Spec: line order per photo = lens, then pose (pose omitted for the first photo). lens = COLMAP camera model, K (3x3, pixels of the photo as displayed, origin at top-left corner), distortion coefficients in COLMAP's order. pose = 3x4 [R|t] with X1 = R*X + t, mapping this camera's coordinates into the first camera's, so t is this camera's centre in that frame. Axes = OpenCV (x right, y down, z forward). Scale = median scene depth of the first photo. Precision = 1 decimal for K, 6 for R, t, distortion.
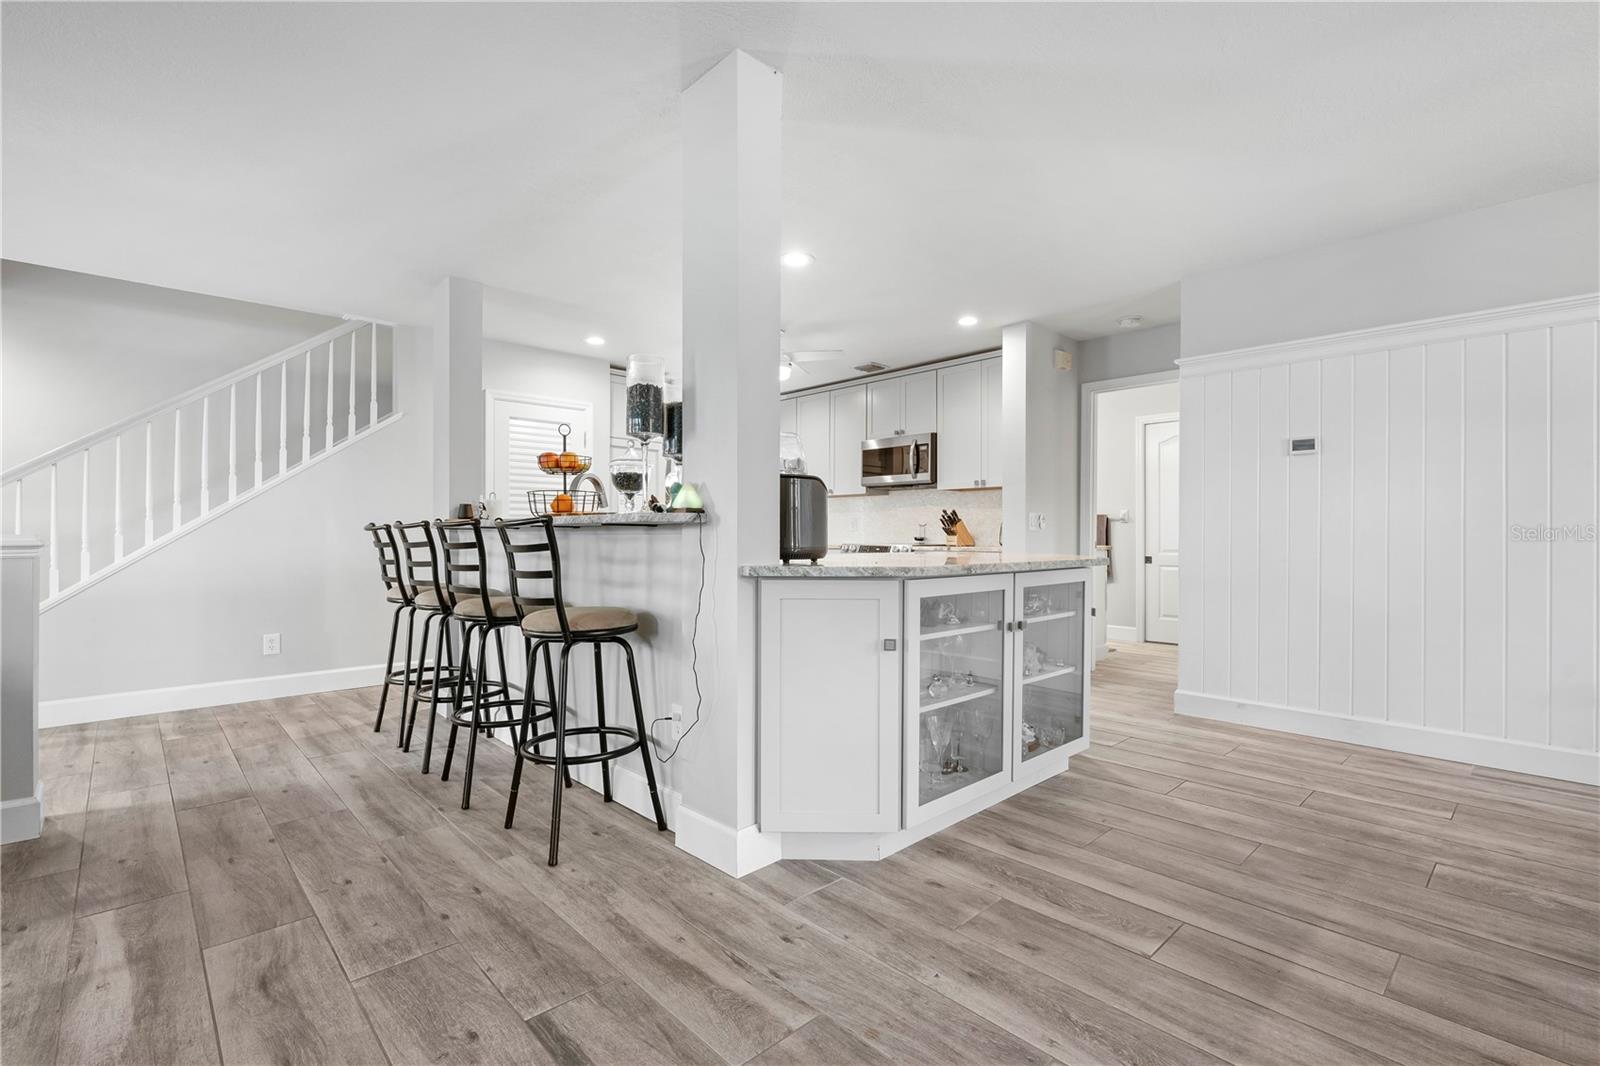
lens RADIAL K [[722.9, 0, 800.0], [0, 722.9, 533.0], [0, 0, 1]] dist [-0.001015, -0.000421]
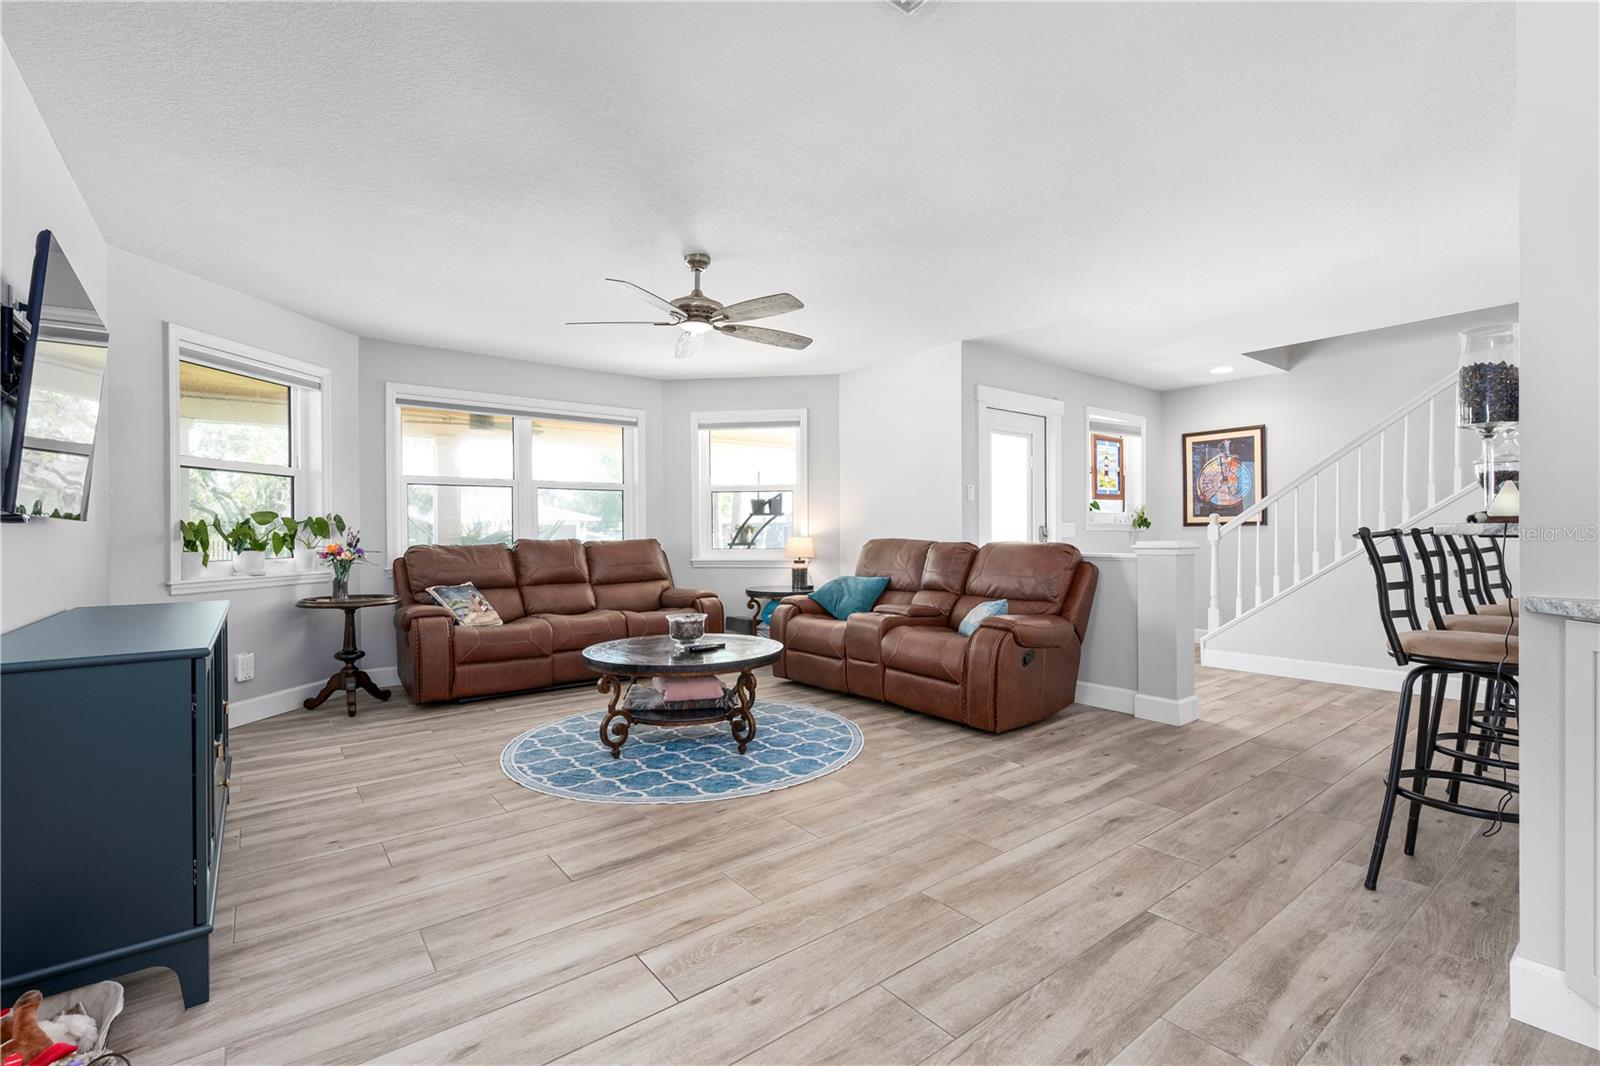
lens RADIAL K [[700.6, 0, 807.9], [0, 700.6, 533.6], [0, 0, 1]] dist [0.000155, -0.000073]
pose [[-0.087623, -0.000425, -0.996154, 0.575616], [0.006536, 0.999978, -0.001001, -0.017889], [0.996132, -0.006599, -0.087619, 0.289650]]
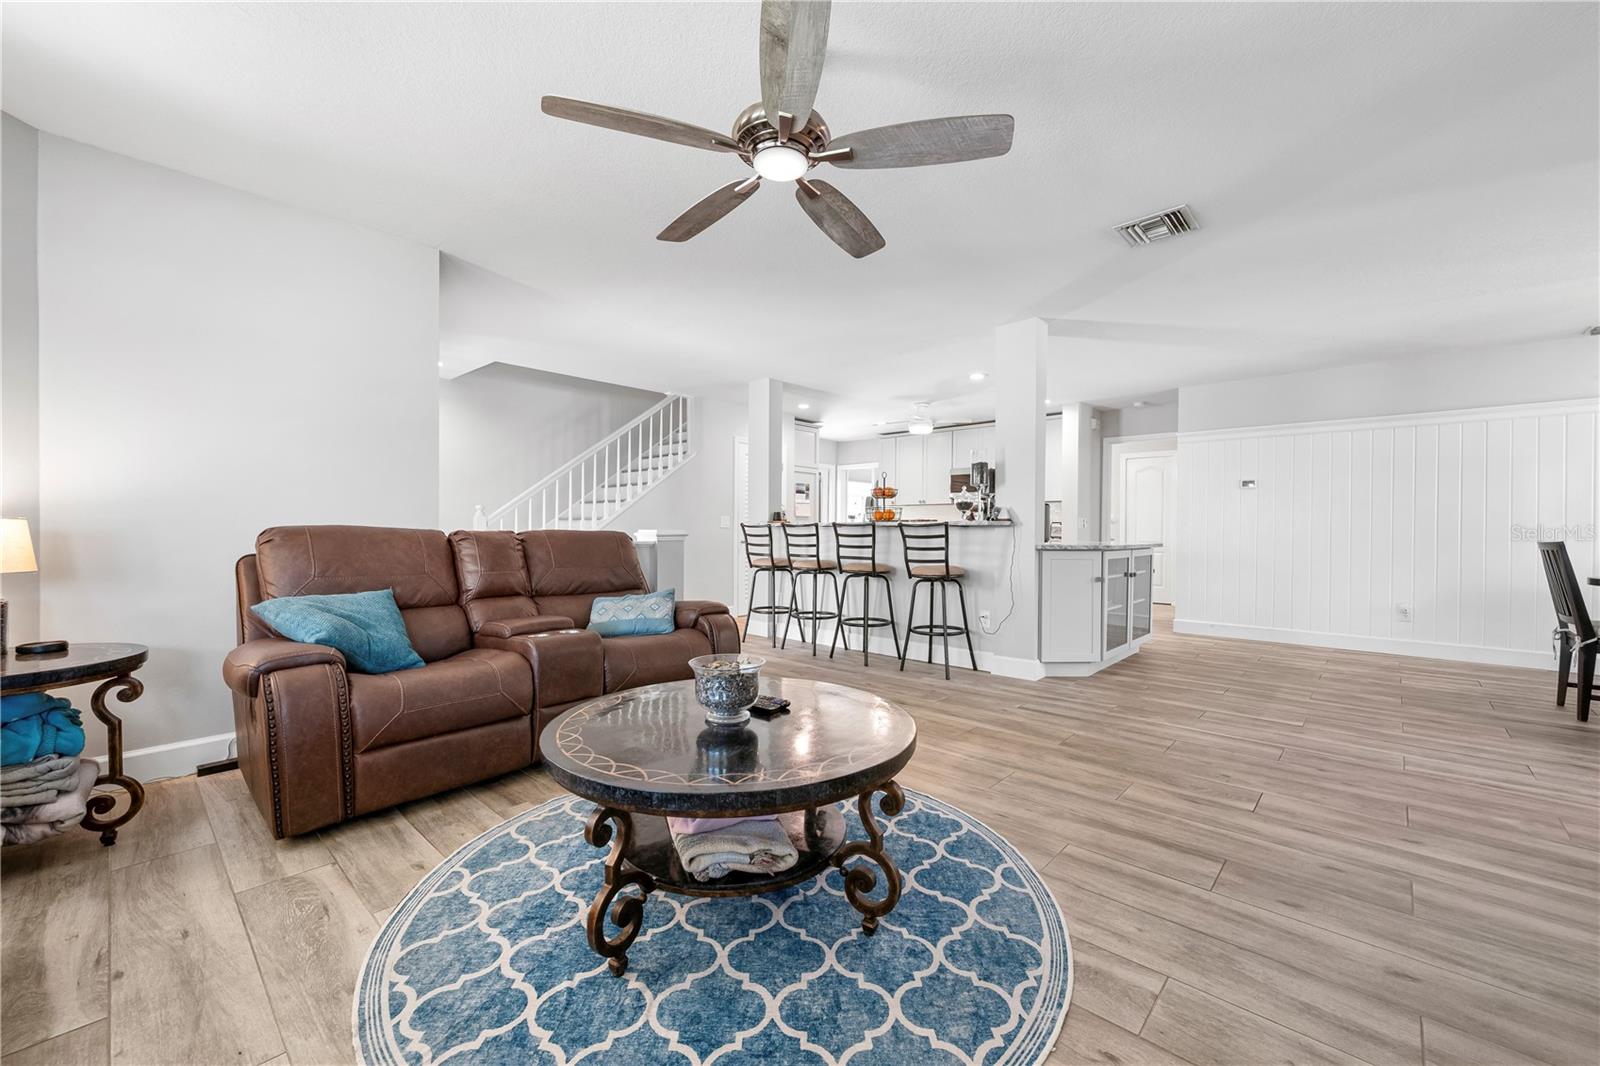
lens RADIAL K [[633.8, 0, 800.0], [0, 633.8, 533.0], [0, 0, 1]] dist [-0.000824, -0.000280]
pose [[0.997956, 0.004374, 0.063761, -0.804232], [-0.004801, 0.999967, 0.006552, -0.001162], [-0.063730, -0.006845, 0.997944, -0.798781]]
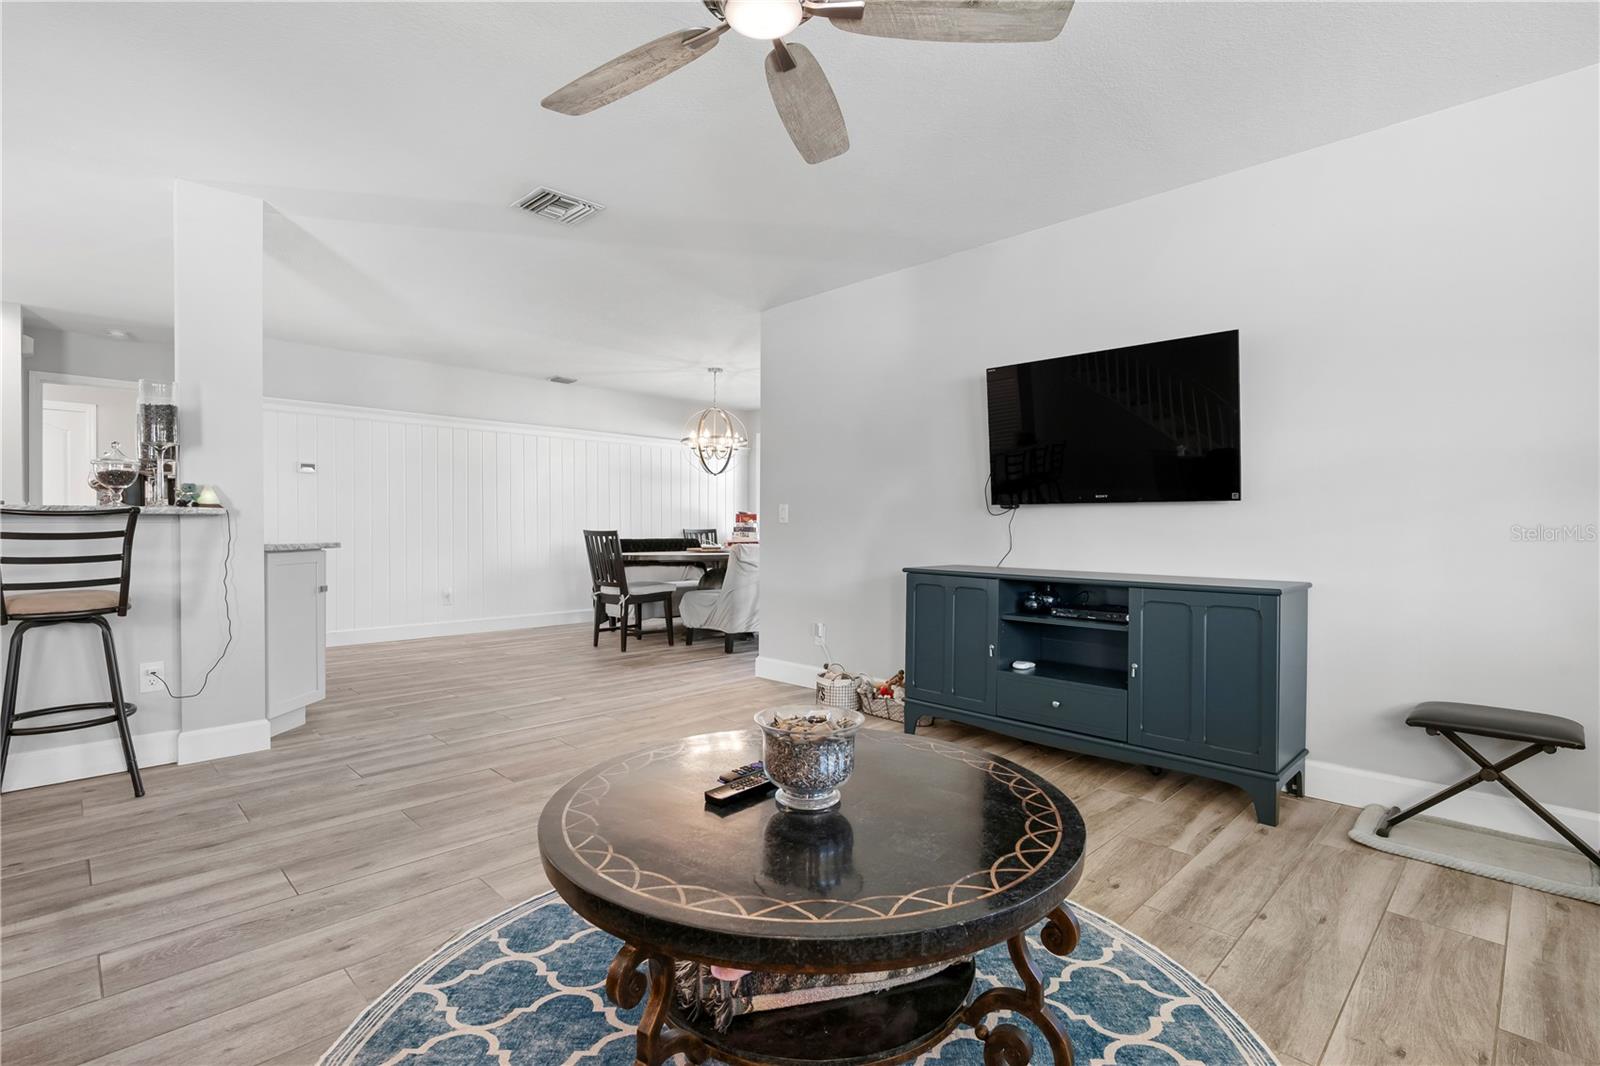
lens RADIAL K [[749.2, 0, 800.0], [0, 749.2, 533.0], [0, 0, 1]] dist [0.002246, 0.000282]
pose [[-0.027763, -0.009687, 0.999568, -1.415048], [-0.004877, 0.999942, 0.009555, 0.000658], [-0.999603, -0.004610, -0.027808, -0.062179]]
